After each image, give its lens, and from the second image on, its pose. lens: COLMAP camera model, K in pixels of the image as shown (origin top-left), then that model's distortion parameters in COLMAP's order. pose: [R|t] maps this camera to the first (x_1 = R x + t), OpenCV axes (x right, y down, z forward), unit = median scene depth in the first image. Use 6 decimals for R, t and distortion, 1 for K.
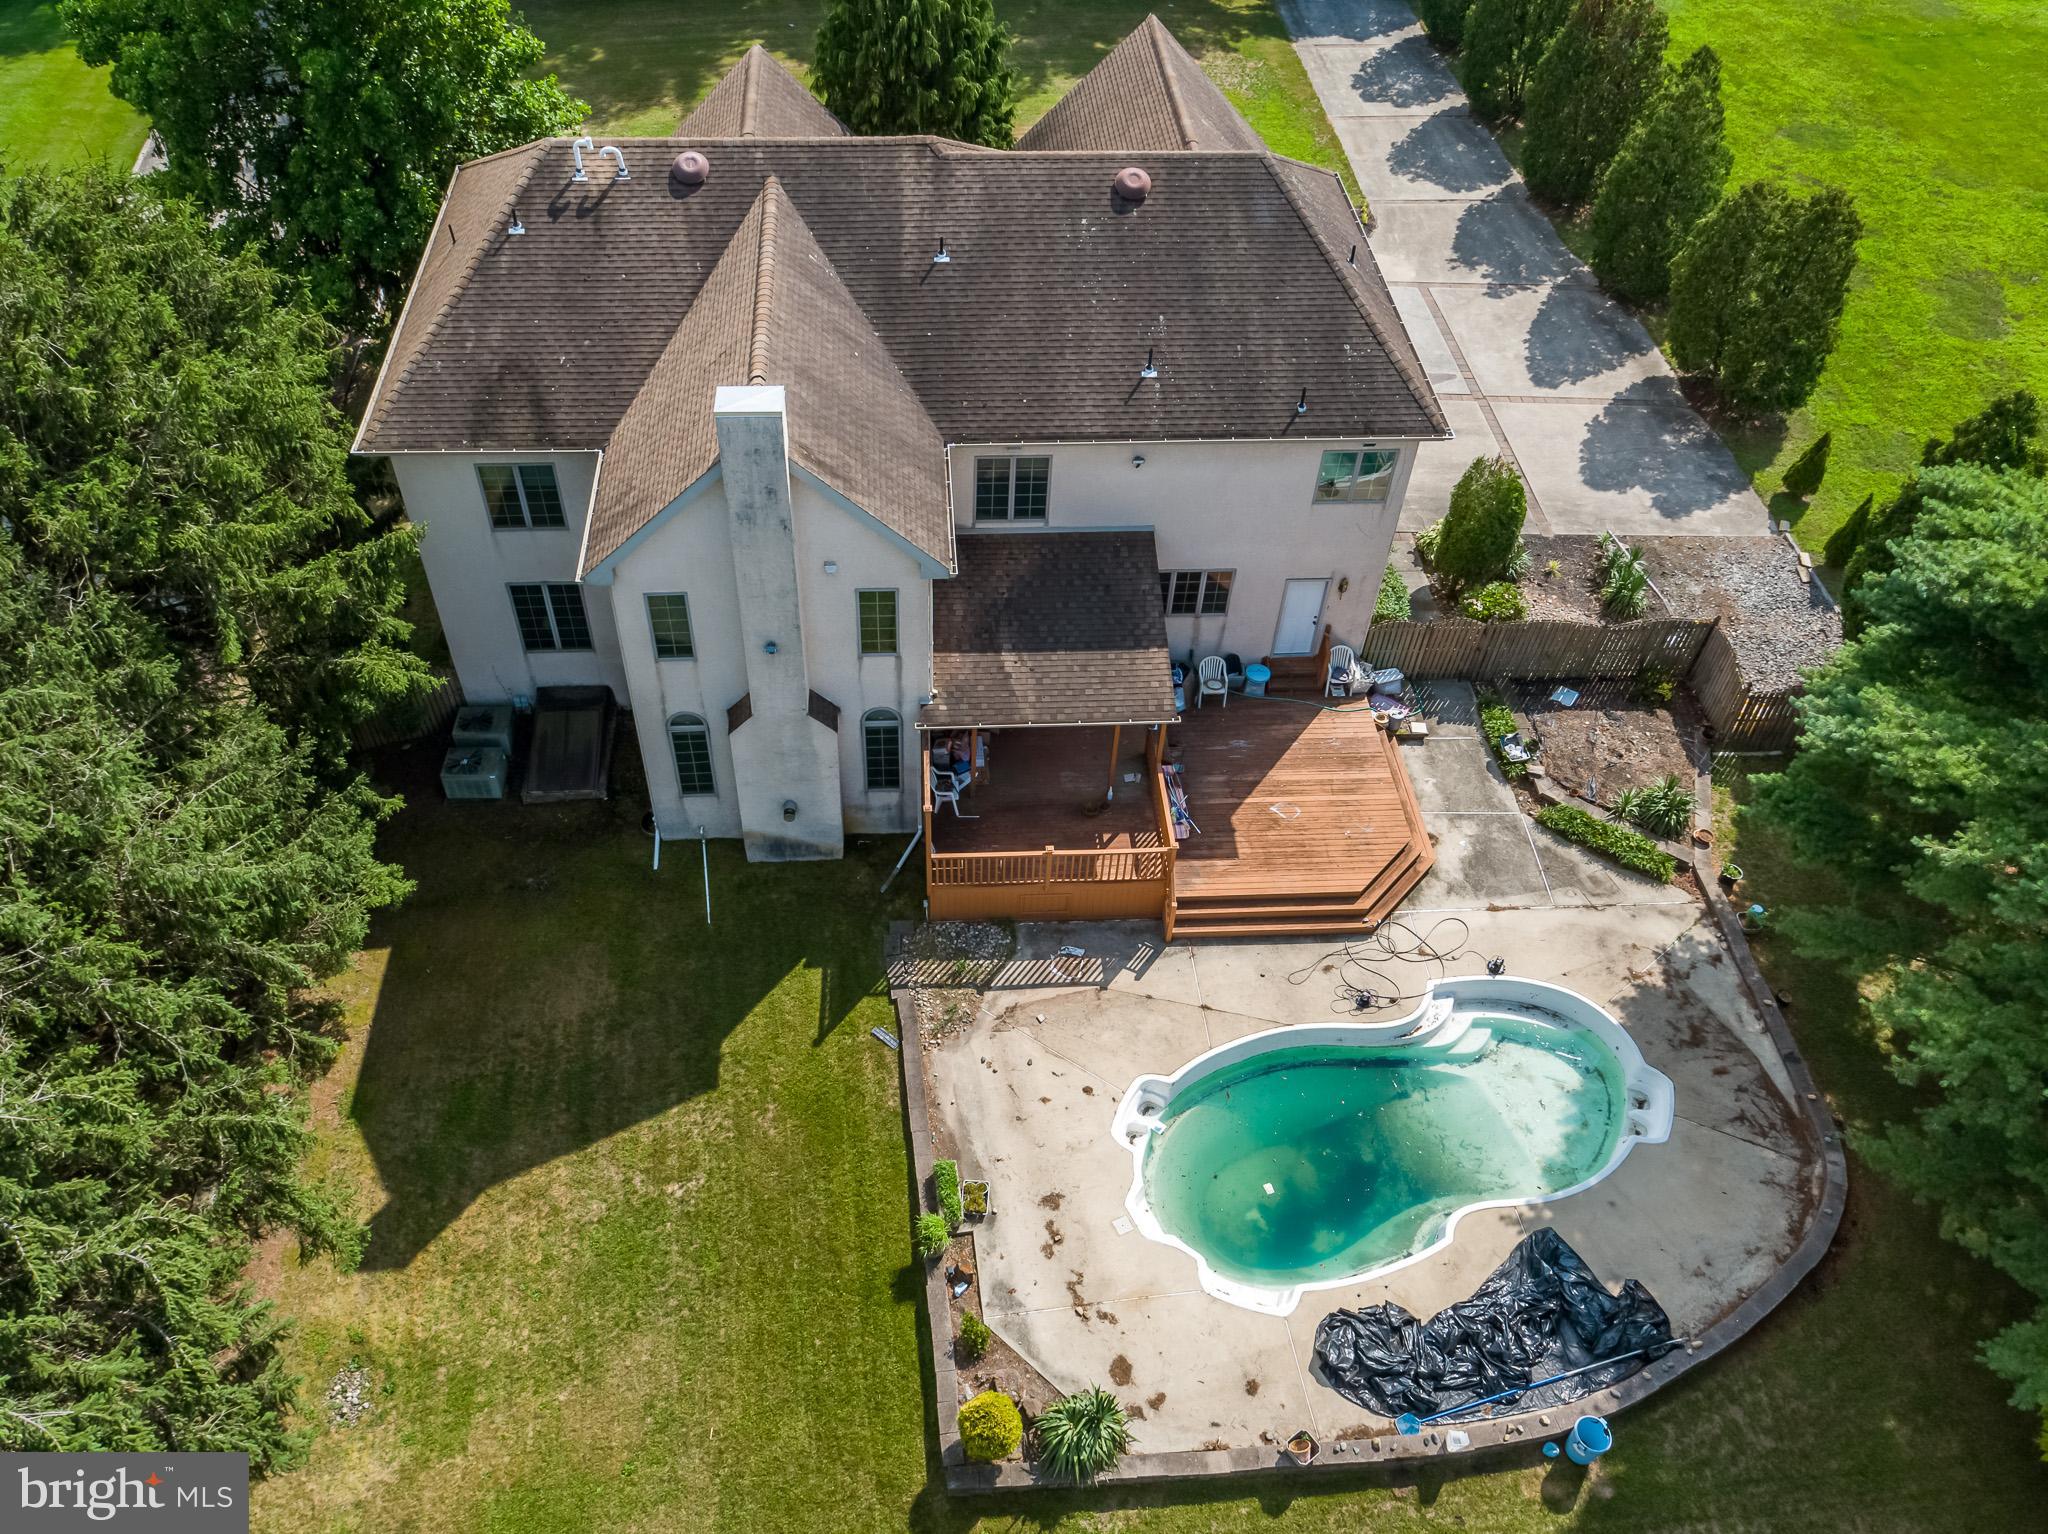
lens RADIAL K [[1511.4, 0, 882.9], [0, 1511.4, 781.0], [0, 0, 1]] dist [0.001851, 0.006517]
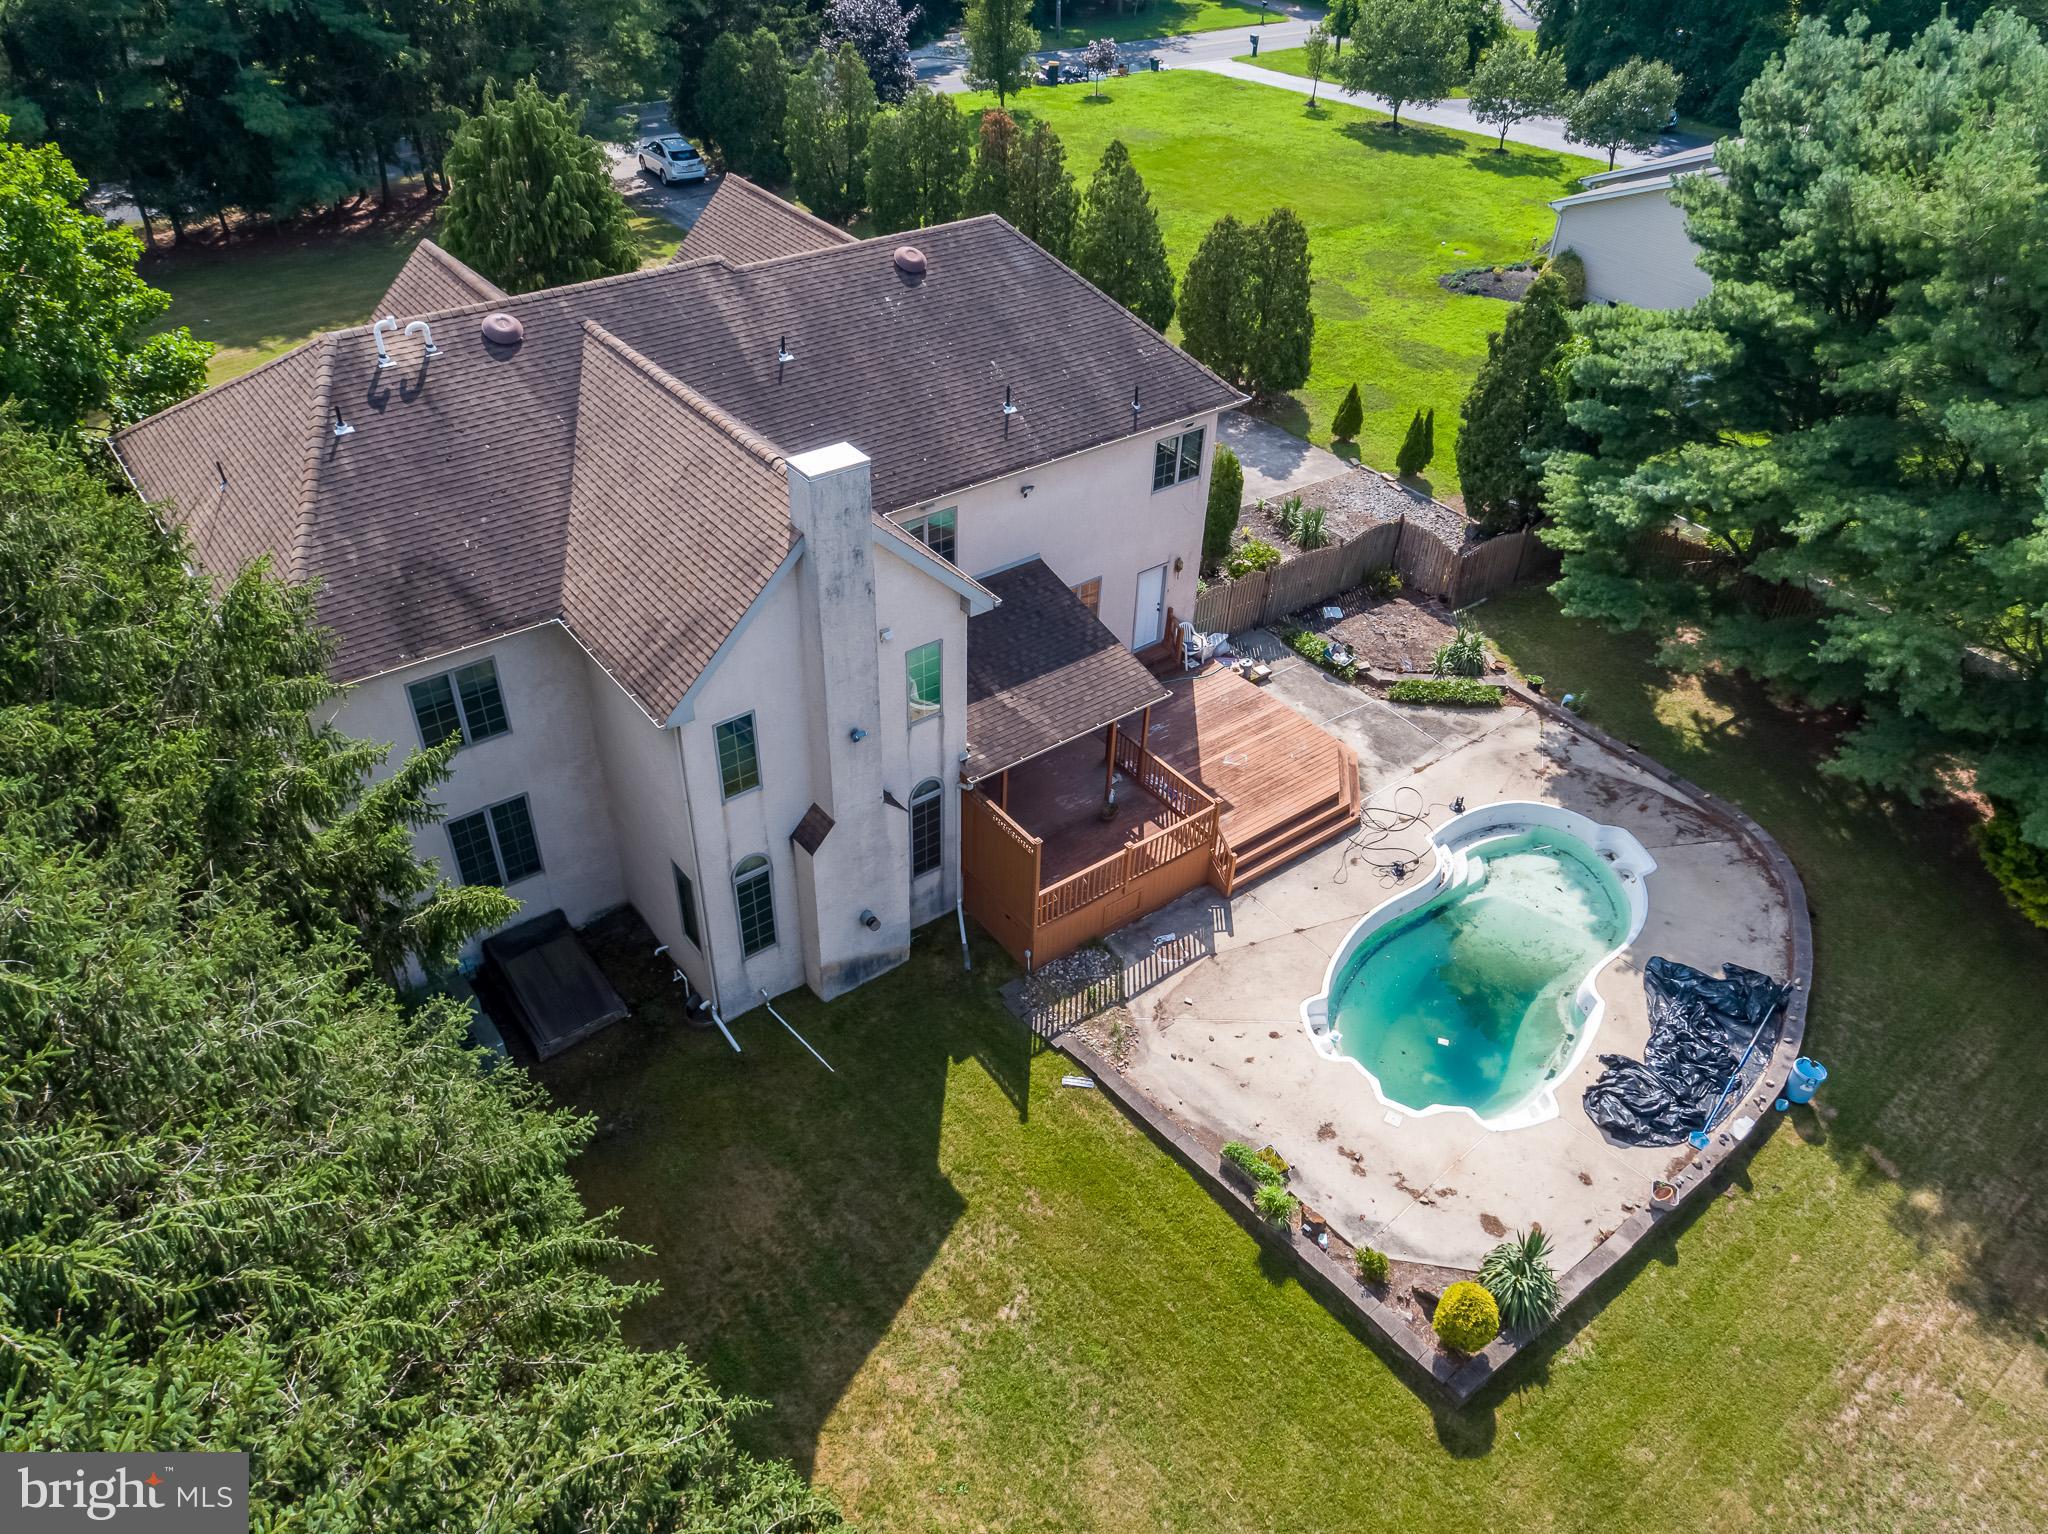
lens RADIAL K [[1462.2, 0, 960.0], [0, 1462.2, 814.3], [0, 0, 1]] dist [0.004664, 0.002230]
pose [[0.825276, -0.345894, 0.446404, -0.411926], [0.405491, 0.913129, -0.042107, 0.020870], [-0.393060, 0.215763, 0.893840, 0.150279]]
